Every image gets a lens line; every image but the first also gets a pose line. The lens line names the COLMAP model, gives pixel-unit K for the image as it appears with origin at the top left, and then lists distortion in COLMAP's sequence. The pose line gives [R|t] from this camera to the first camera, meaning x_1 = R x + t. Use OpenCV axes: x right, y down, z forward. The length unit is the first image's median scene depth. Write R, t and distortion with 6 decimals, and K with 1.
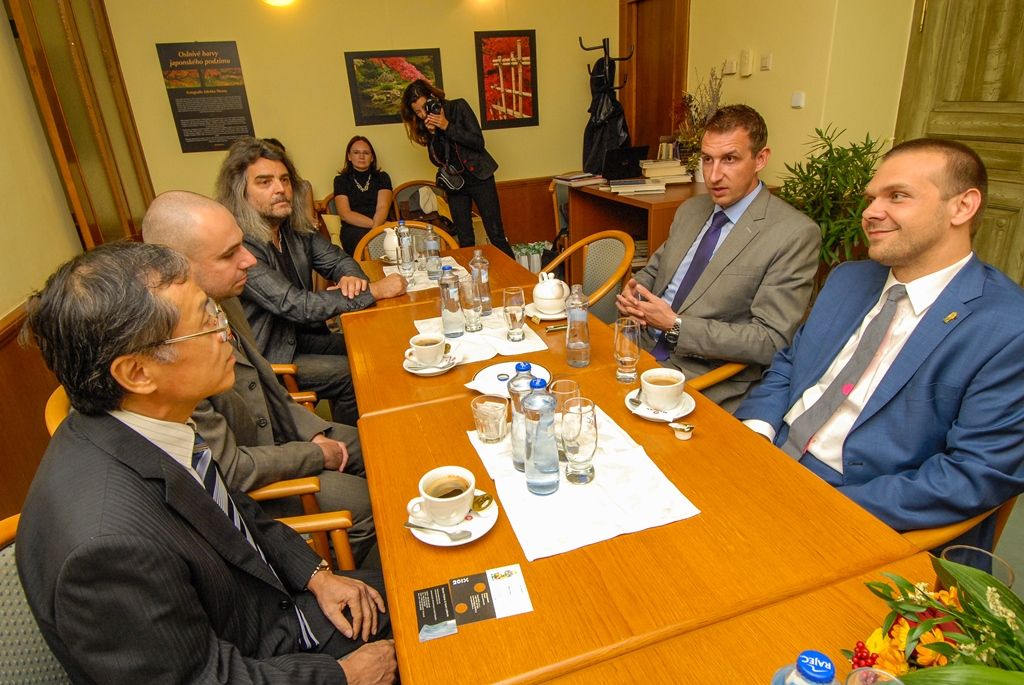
lens RADIAL K [[603.2, 0, 505.7], [0, 603.2, 363.3], [0, 0, 1]] dist [0.019837, -0.022002]
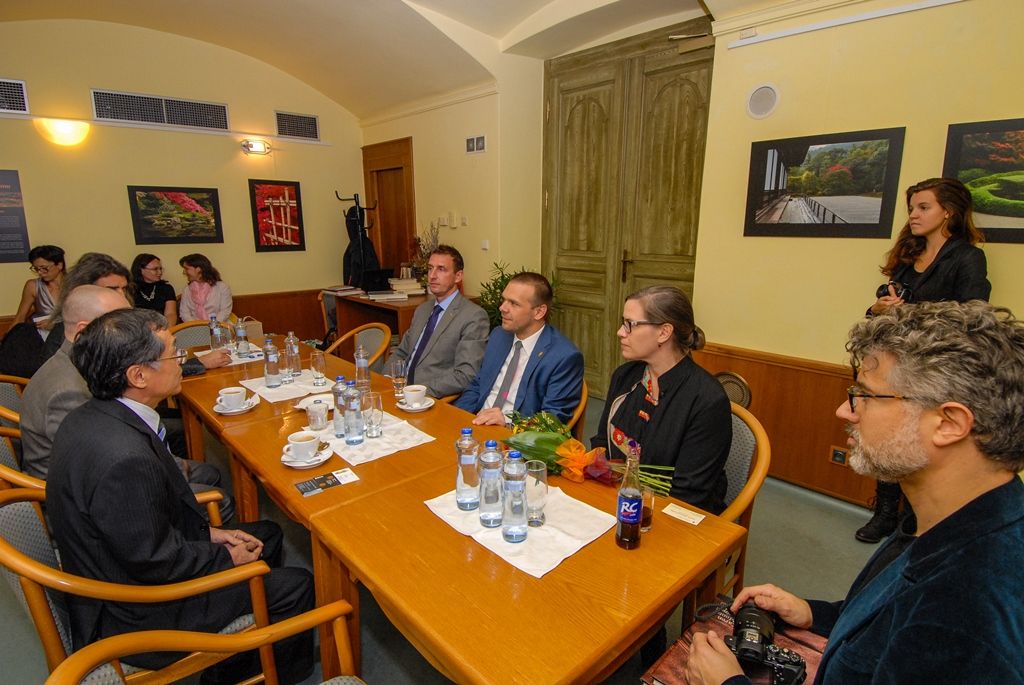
lens RADIAL K [[540.3, 0, 517.0], [0, 540.3, 348.8], [0, 0, 1]] dist [0.011360, -0.010666]
pose [[0.902720, -0.034989, 0.428804, -0.052744], [0.118501, 0.978356, -0.169640, 0.073686], [-0.413587, 0.203951, 0.887327, -0.207096]]
